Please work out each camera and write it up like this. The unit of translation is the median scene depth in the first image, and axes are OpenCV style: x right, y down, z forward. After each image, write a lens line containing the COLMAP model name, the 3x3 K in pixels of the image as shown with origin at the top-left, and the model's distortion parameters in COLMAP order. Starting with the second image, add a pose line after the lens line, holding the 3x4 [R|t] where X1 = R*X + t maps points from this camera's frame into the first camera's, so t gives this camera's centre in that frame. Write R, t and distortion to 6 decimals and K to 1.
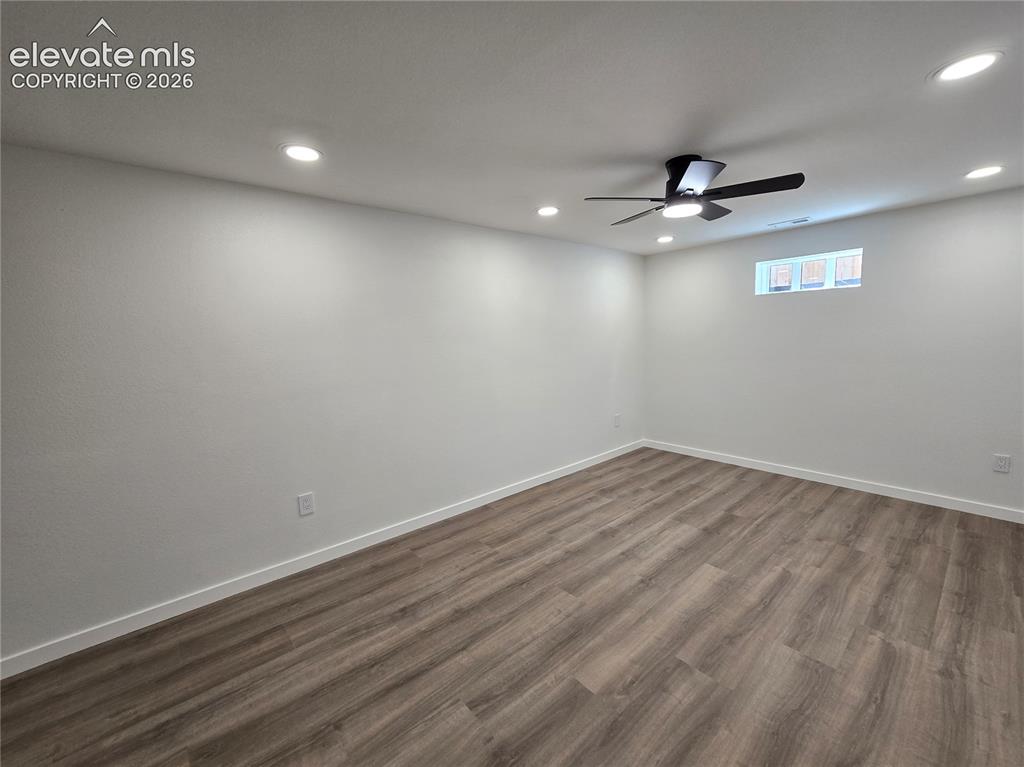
lens RADIAL K [[422.1, 0, 511.3], [0, 422.1, 379.6], [0, 0, 1]] dist [0.002860, 0.000403]
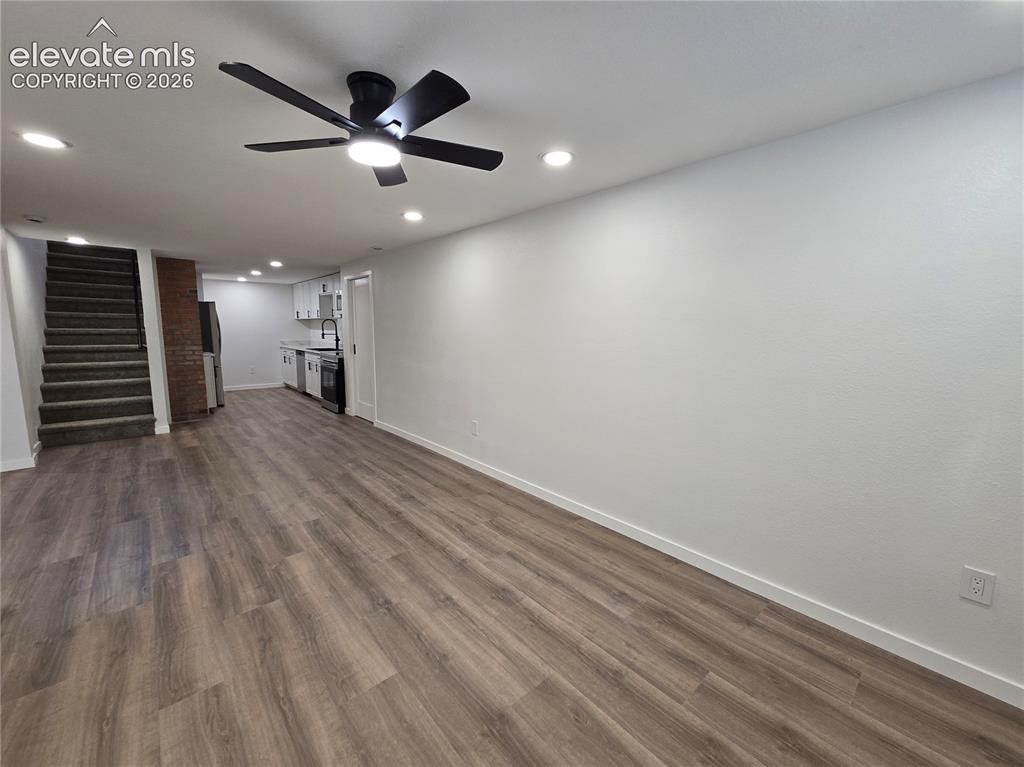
lens RADIAL K [[422.1, 0, 511.3], [0, 422.1, 379.6], [0, 0, 1]] dist [0.002860, 0.000403]
pose [[-0.000012, 0.156668, -0.987651, 1.081264], [-0.118189, 0.980729, 0.155571, -0.143329], [0.992991, 0.116731, 0.018505, 1.155585]]
